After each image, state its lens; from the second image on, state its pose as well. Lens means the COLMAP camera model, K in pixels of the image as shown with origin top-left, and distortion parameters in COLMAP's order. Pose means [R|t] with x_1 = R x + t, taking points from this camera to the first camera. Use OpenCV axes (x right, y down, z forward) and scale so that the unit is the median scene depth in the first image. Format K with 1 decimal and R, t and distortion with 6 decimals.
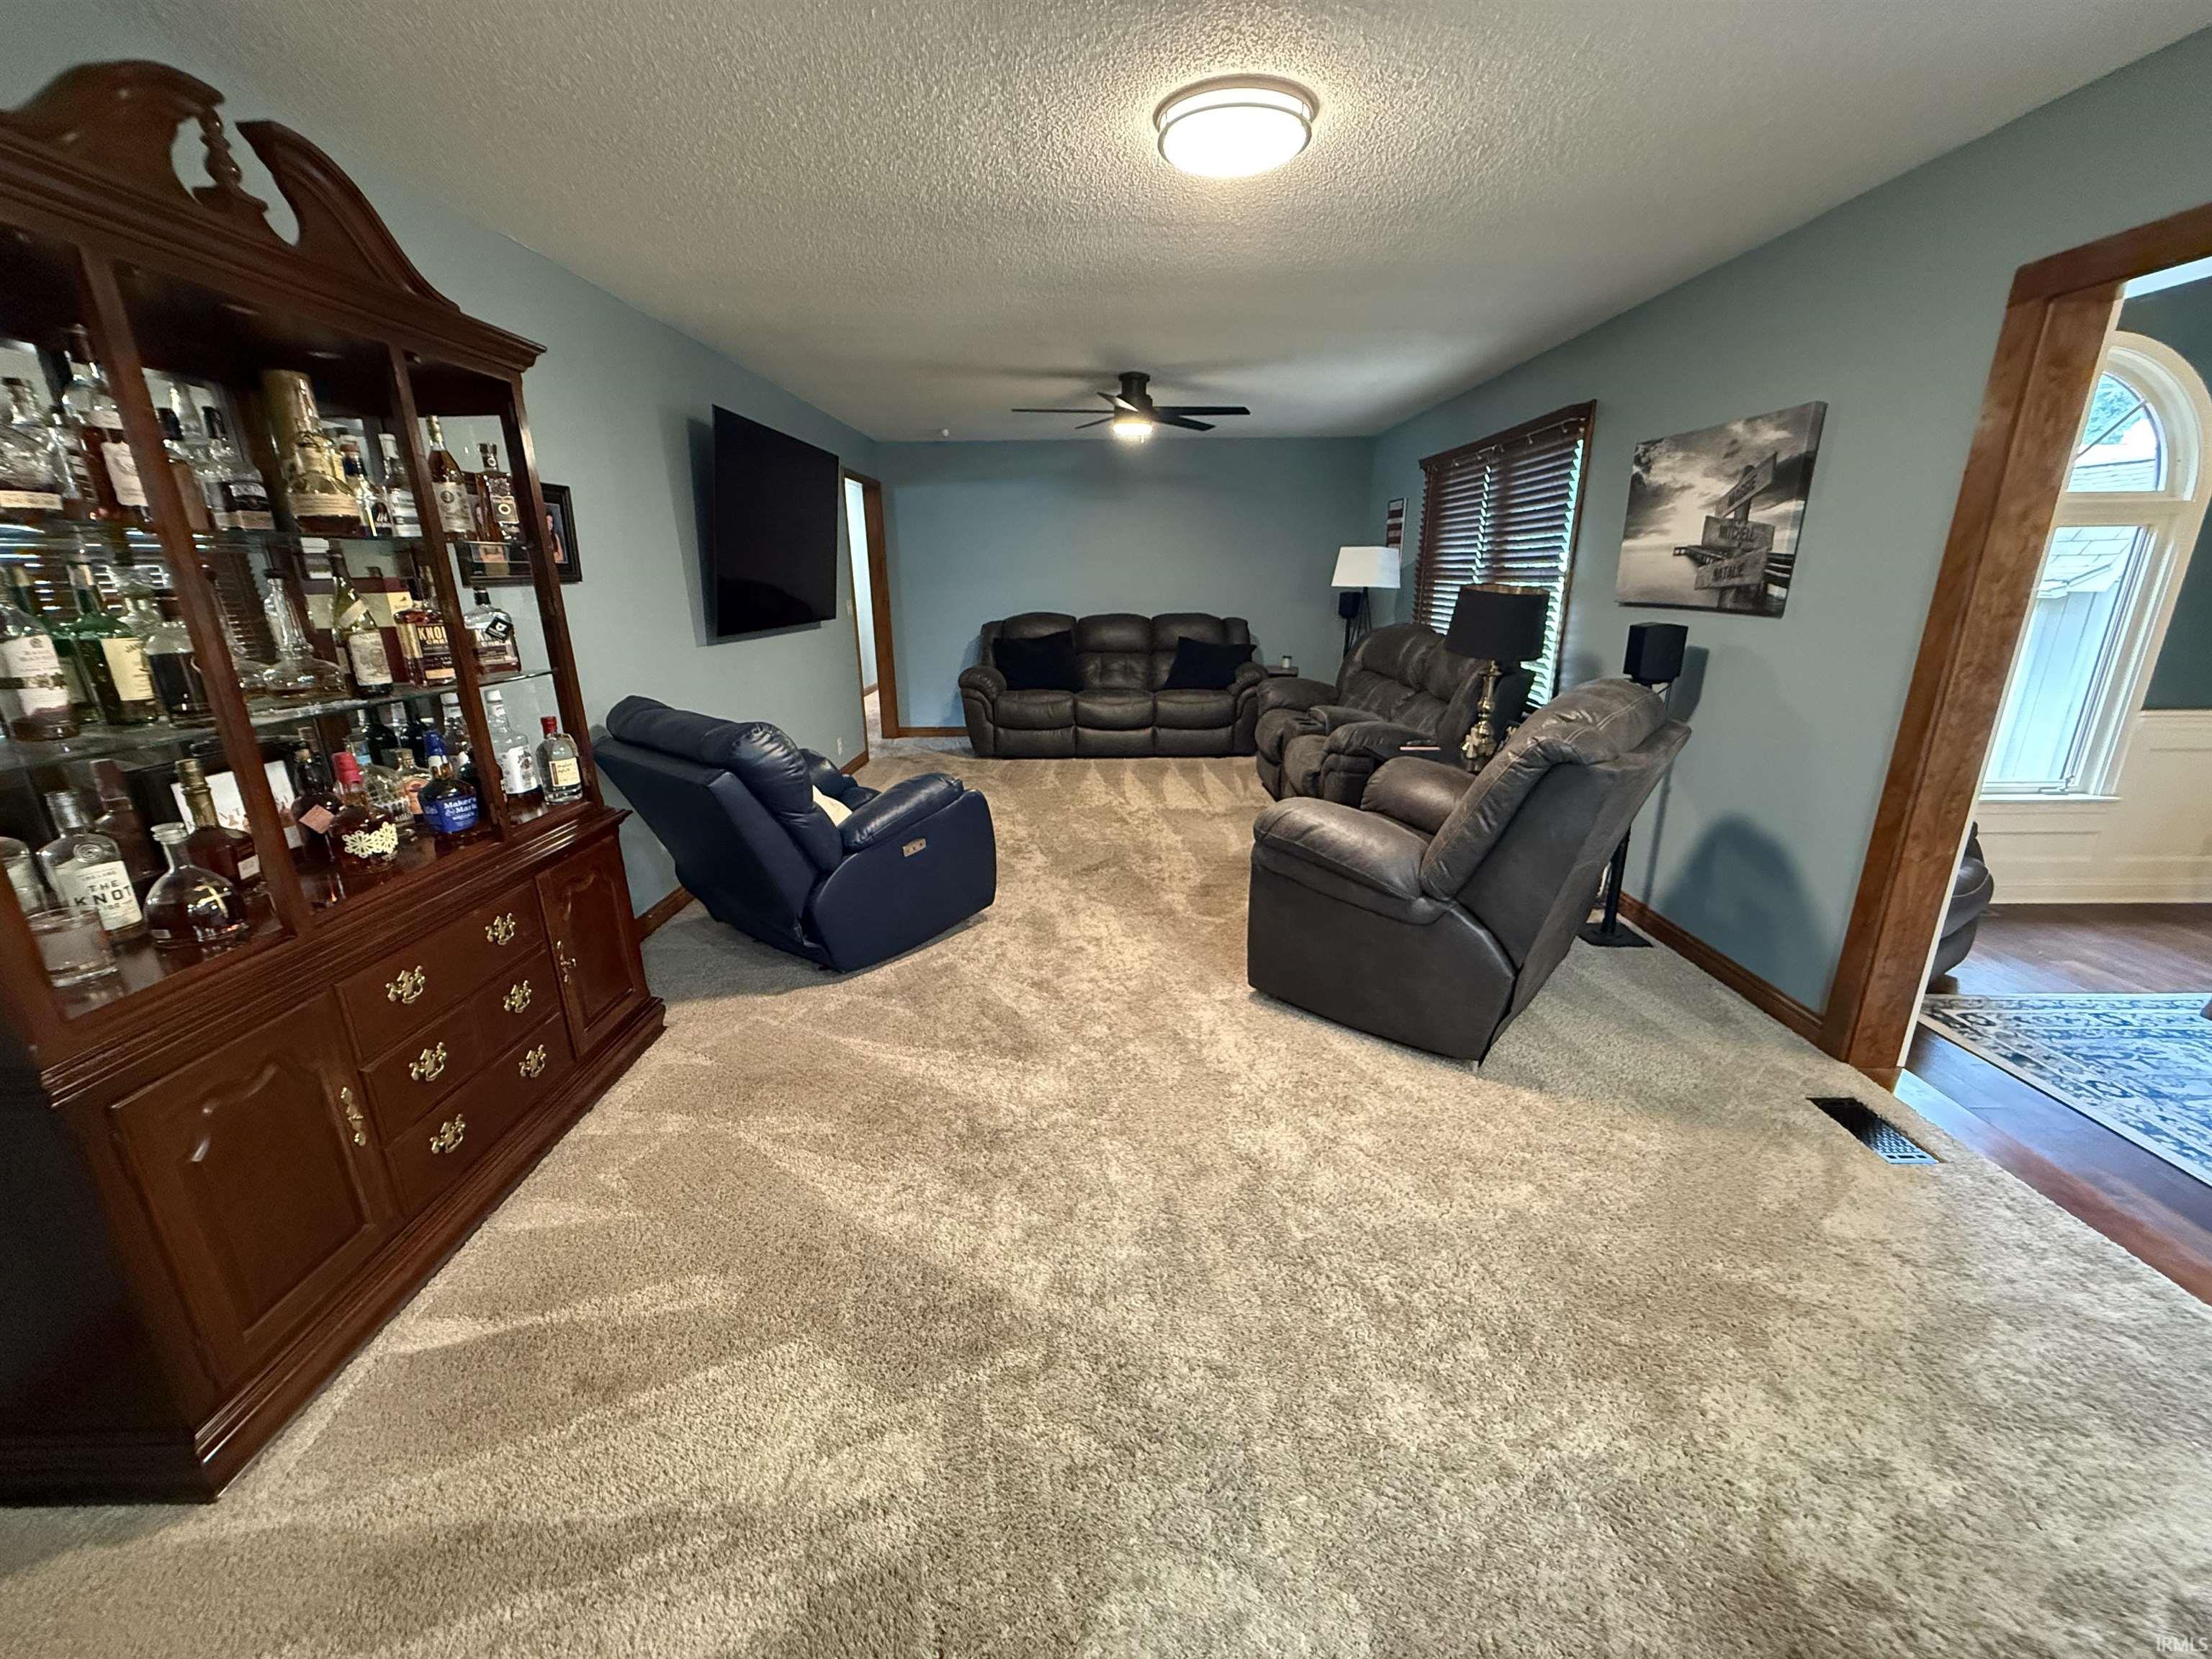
lens RADIAL K [[878.9, 0, 1103.5], [0, 878.9, 833.2], [0, 0, 1]] dist [0.001250, 0.000464]
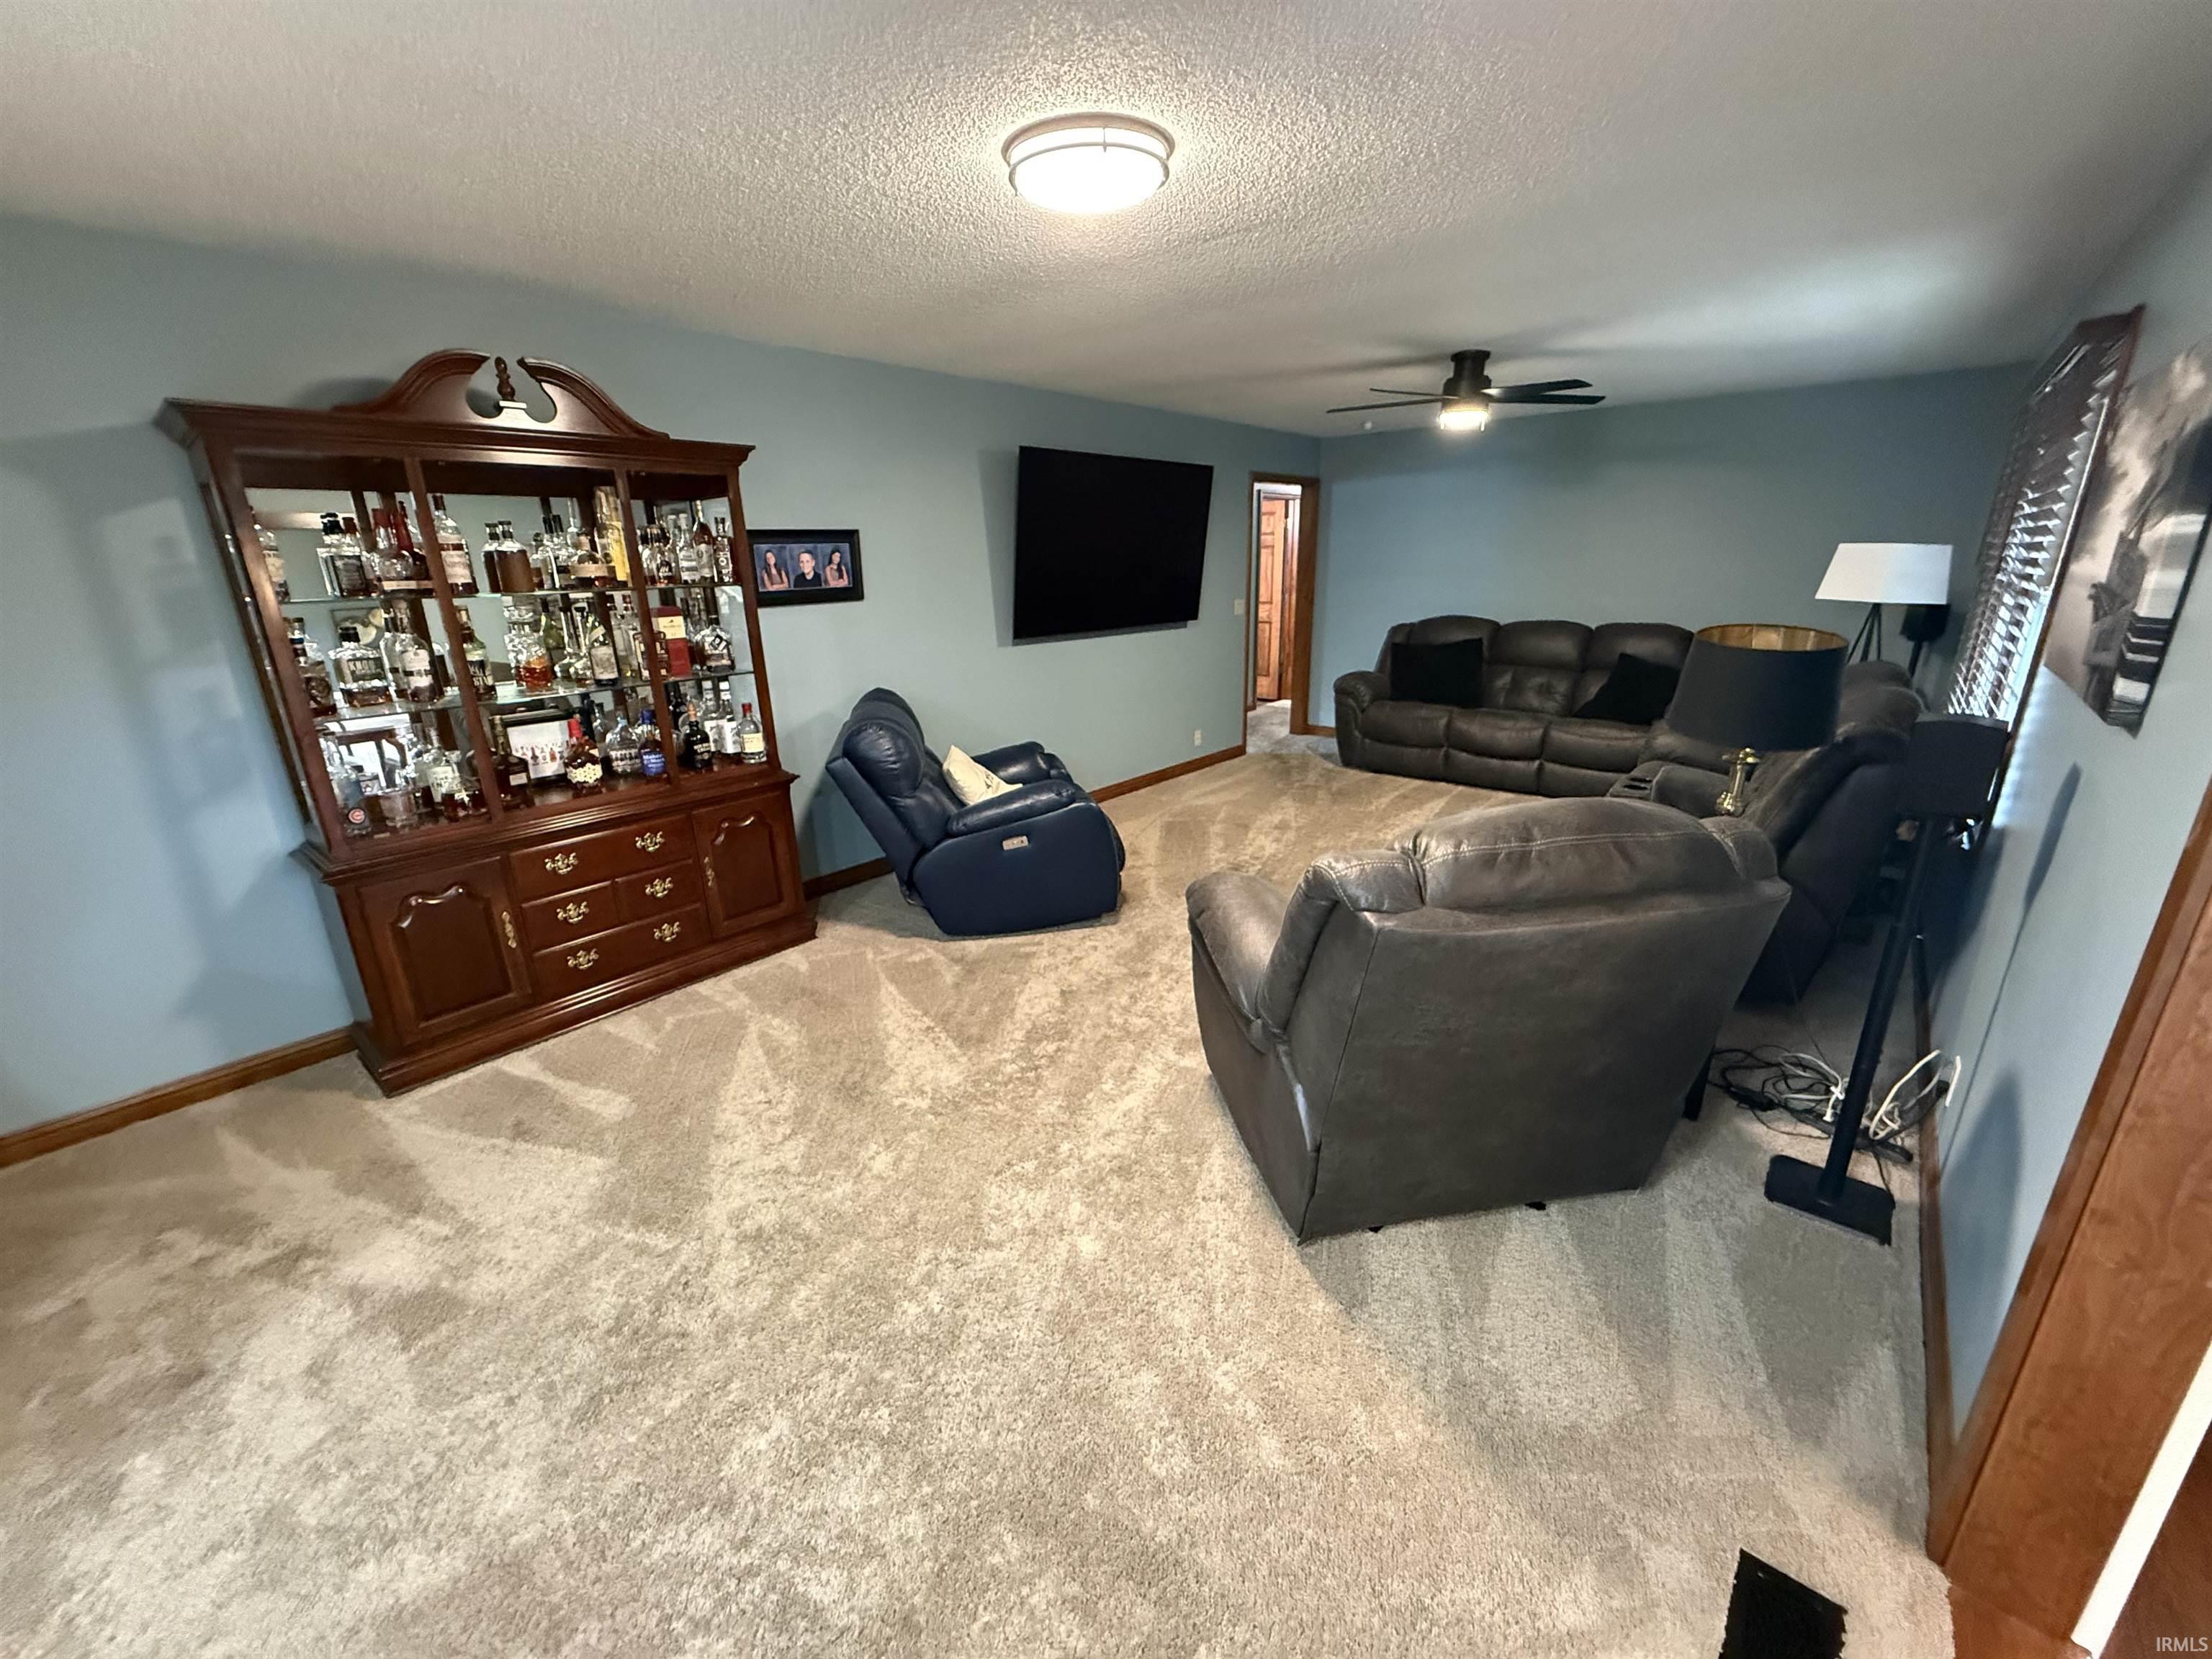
lens RADIAL K [[878.9, 0, 1100.3], [0, 878.9, 833.4], [0, 0, 1]] dist [0.001250, 0.000464]
pose [[0.764094, 0.190332, -0.616388, 0.707082], [-0.172283, 0.980987, 0.089348, -0.145856], [0.621675, 0.037923, 0.782357, 0.235322]]
